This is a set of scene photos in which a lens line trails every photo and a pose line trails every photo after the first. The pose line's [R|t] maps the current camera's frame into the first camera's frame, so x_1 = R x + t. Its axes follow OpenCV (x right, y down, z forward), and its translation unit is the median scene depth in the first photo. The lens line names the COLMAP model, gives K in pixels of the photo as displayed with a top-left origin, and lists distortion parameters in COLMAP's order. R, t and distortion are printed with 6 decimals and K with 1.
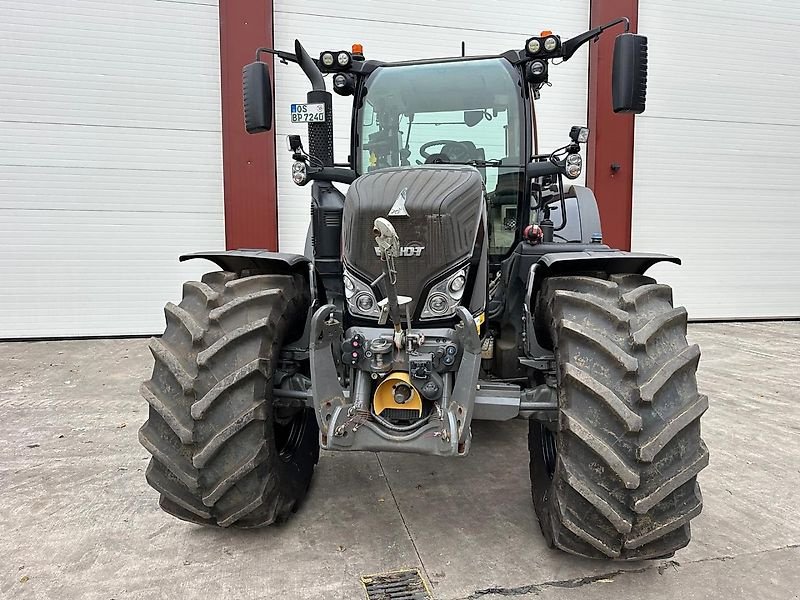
lens RADIAL K [[548.2, 0, 400.0], [0, 548.2, 300.0], [0, 0, 1]] dist [0.073018, -0.082980]
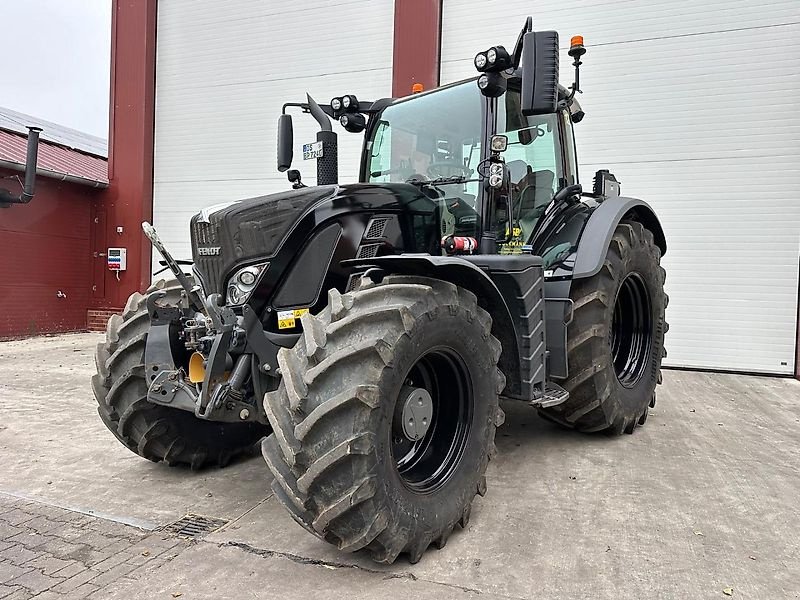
lens RADIAL K [[546.4, 0, 404.8], [0, 546.4, 301.6], [0, 0, 1]] dist [0.085802, -0.105709]
pose [[0.857118, 0.035379, -0.513903, 0.635355], [-0.068807, 0.996562, -0.046153, 0.032601], [0.510504, 0.074918, 0.856606, 0.096483]]
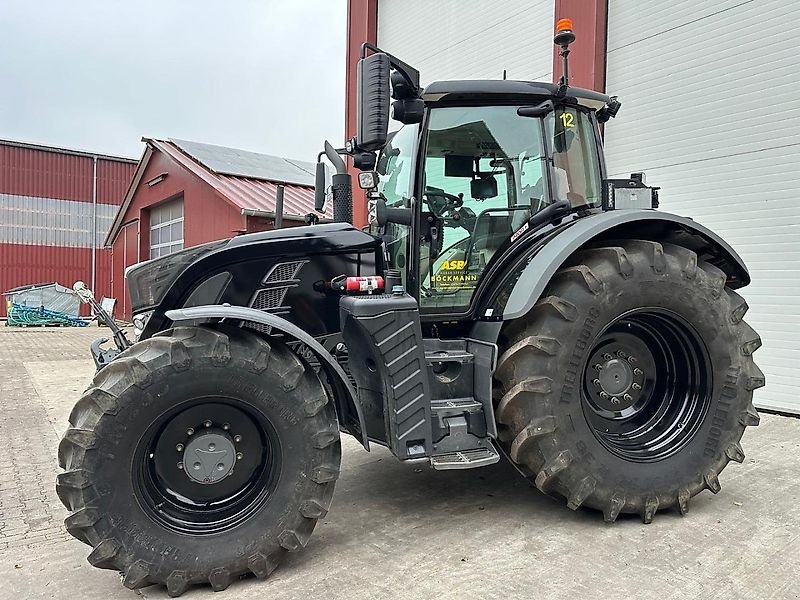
lens RADIAL K [[549.6, 0, 399.2], [0, 549.6, 298.2], [0, 0, 1]] dist [0.059238, -0.062470]
pose [[0.430673, 0.020965, -0.902264, 1.079693], [-0.087830, 0.995958, -0.018781, -0.081835], [0.898224, 0.087334, 0.430774, 0.612881]]
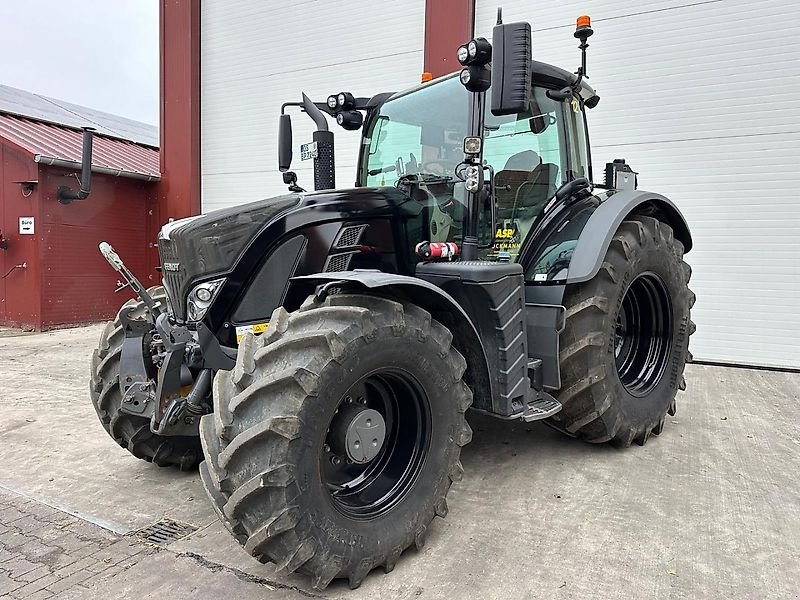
lens RADIAL K [[548.2, 0, 400.0], [0, 548.2, 300.0], [0, 0, 1]] dist [0.073018, -0.082980]
pose [[0.782150, 0.055002, -0.620658, 0.746204], [-0.069171, 0.997604, 0.001238, -0.031177], [0.619239, 0.041963, 0.784080, 0.199025]]
